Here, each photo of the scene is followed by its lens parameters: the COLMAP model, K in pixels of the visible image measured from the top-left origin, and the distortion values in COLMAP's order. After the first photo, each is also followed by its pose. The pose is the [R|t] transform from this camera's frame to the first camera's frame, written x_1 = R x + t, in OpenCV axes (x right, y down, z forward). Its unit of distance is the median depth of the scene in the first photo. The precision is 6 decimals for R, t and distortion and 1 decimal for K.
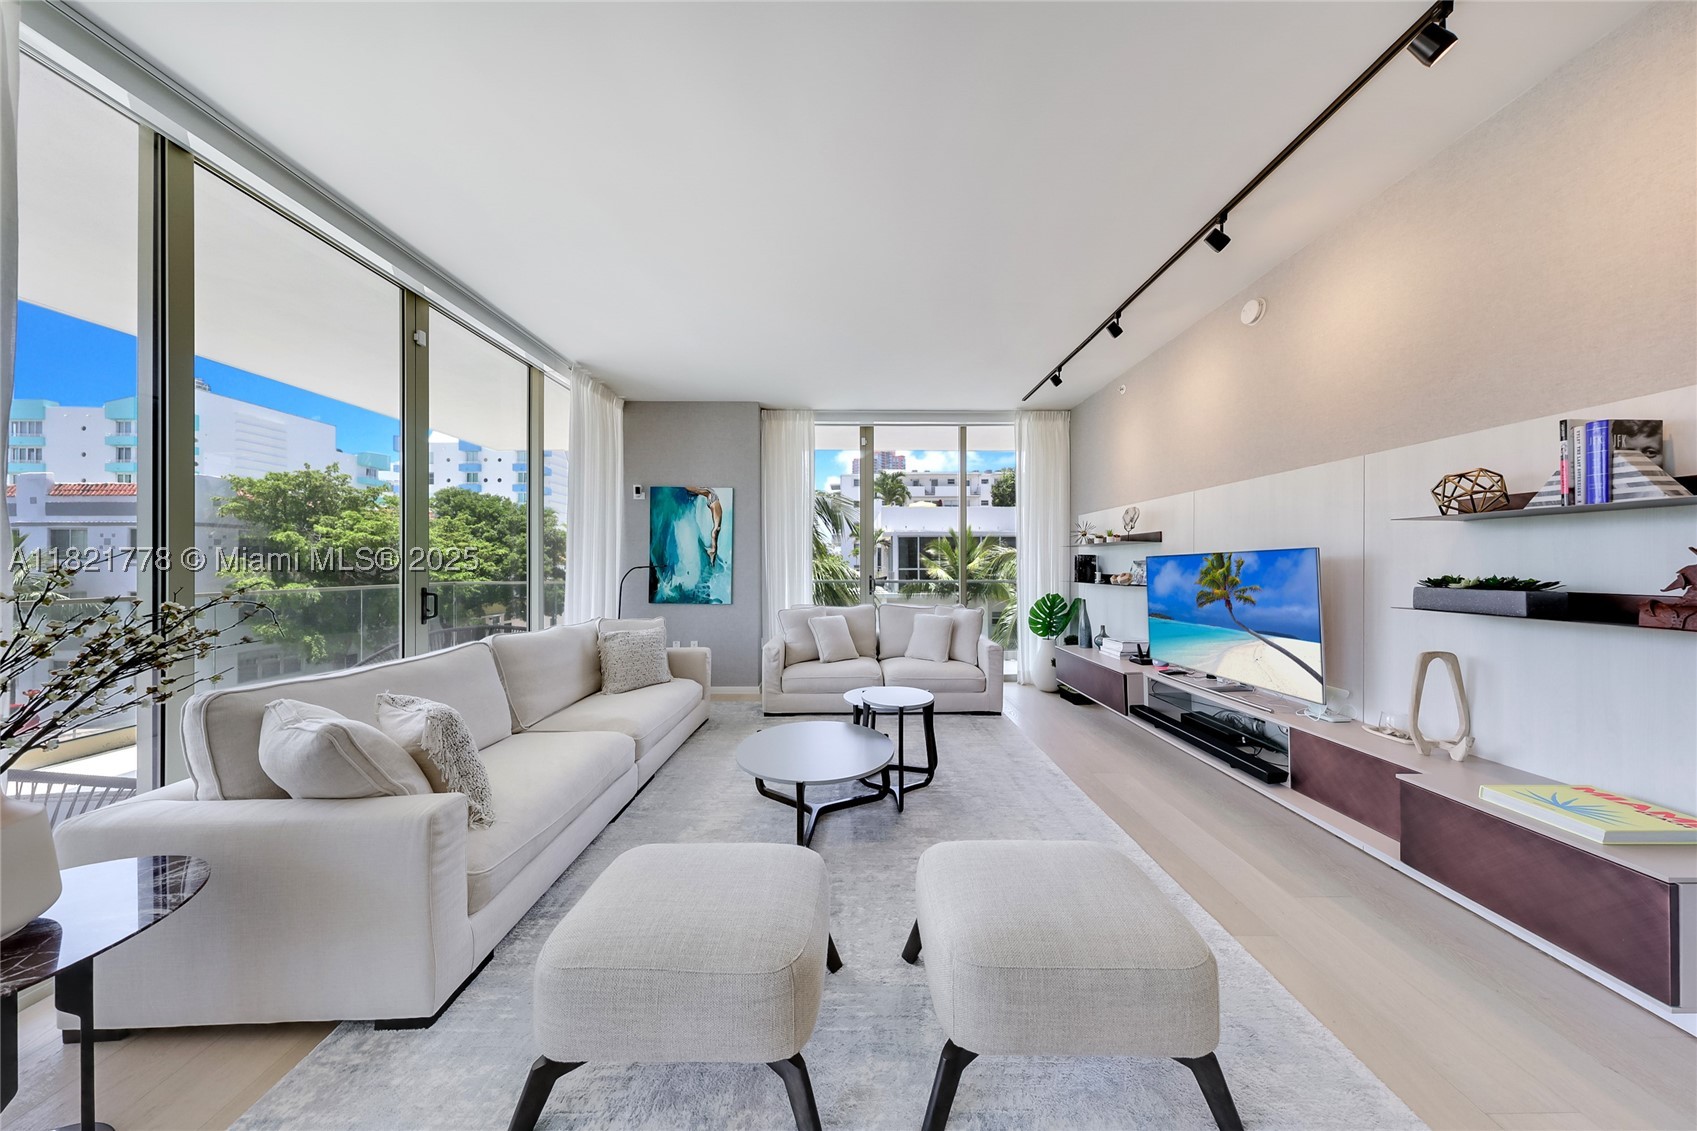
lens RADIAL K [[490.5, 0, 850.1], [0, 490.5, 562.4], [0, 0, 1]] dist [-0.000108, -0.000044]
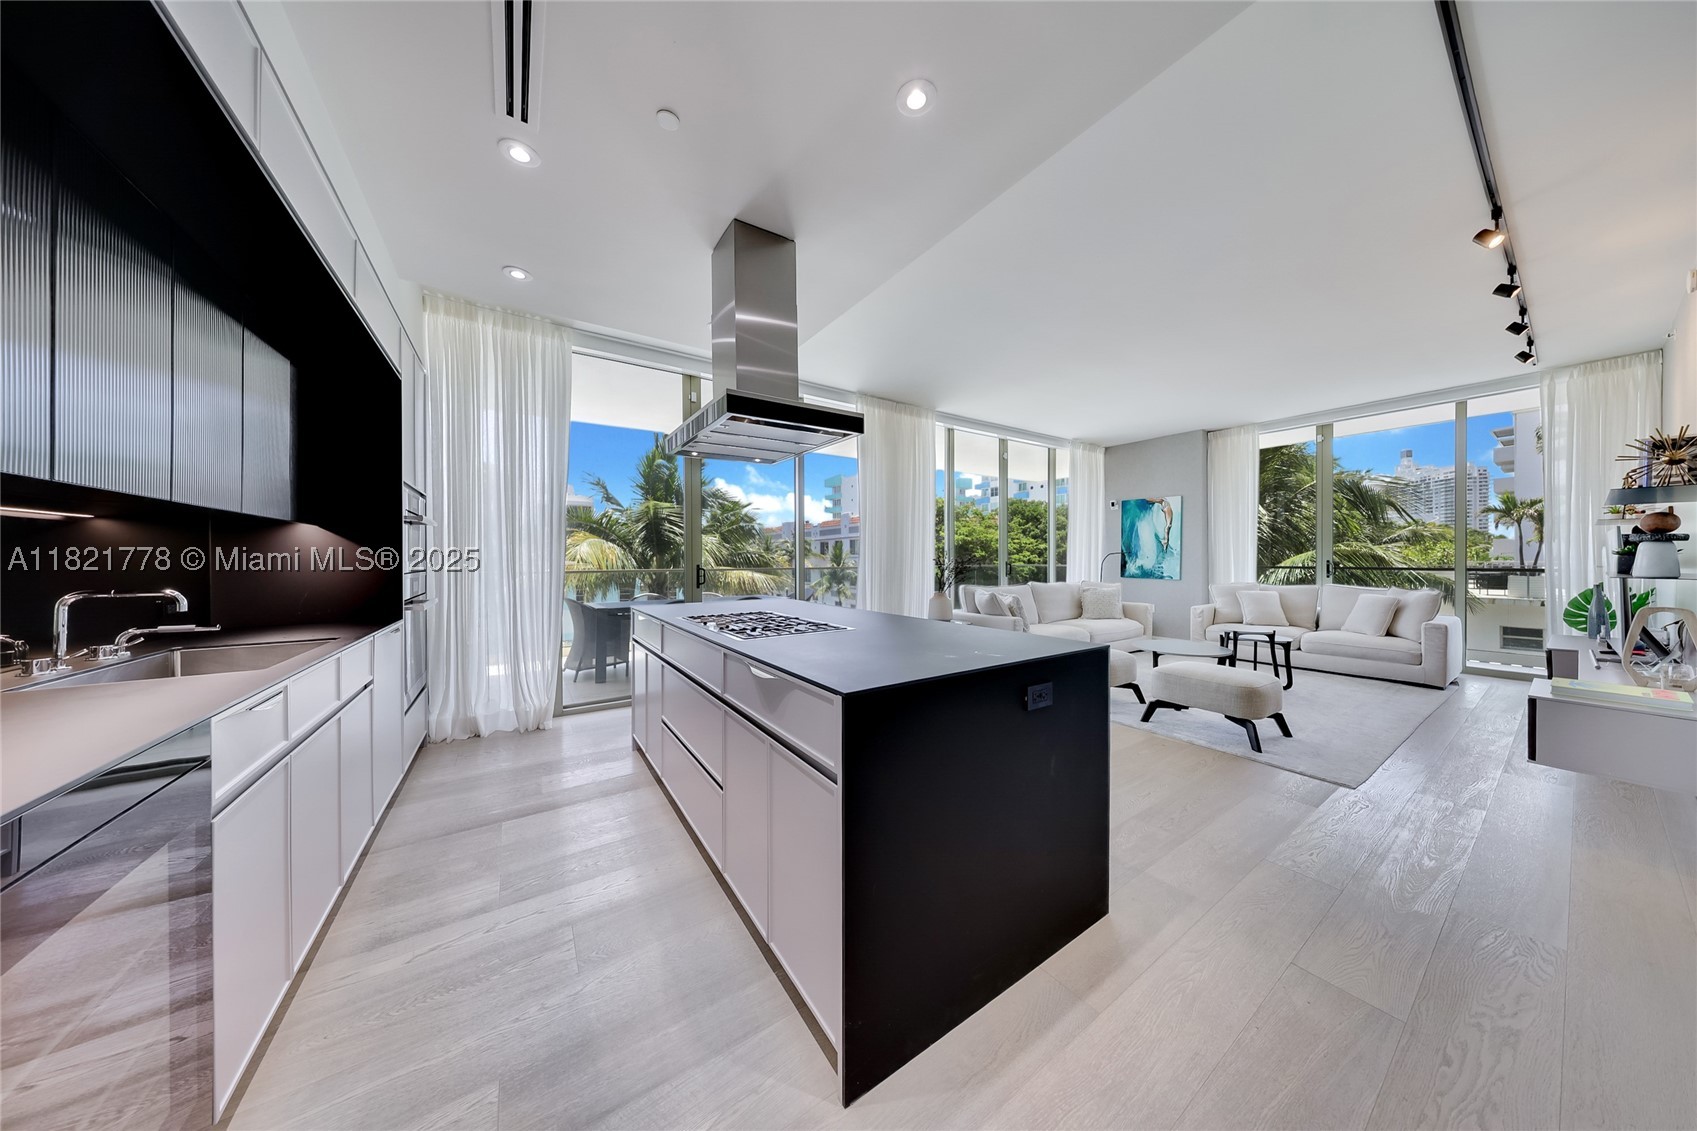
lens RADIAL K [[490.5, 0, 852.9], [0, 490.5, 564.0], [0, 0, 1]] dist [-0.000108, -0.000044]
pose [[0.549014, 0.008749, -0.835767, 0.408325], [0.005737, 0.999882, 0.014236, 0.015638], [0.835793, -0.012611, 0.548899, -0.535208]]
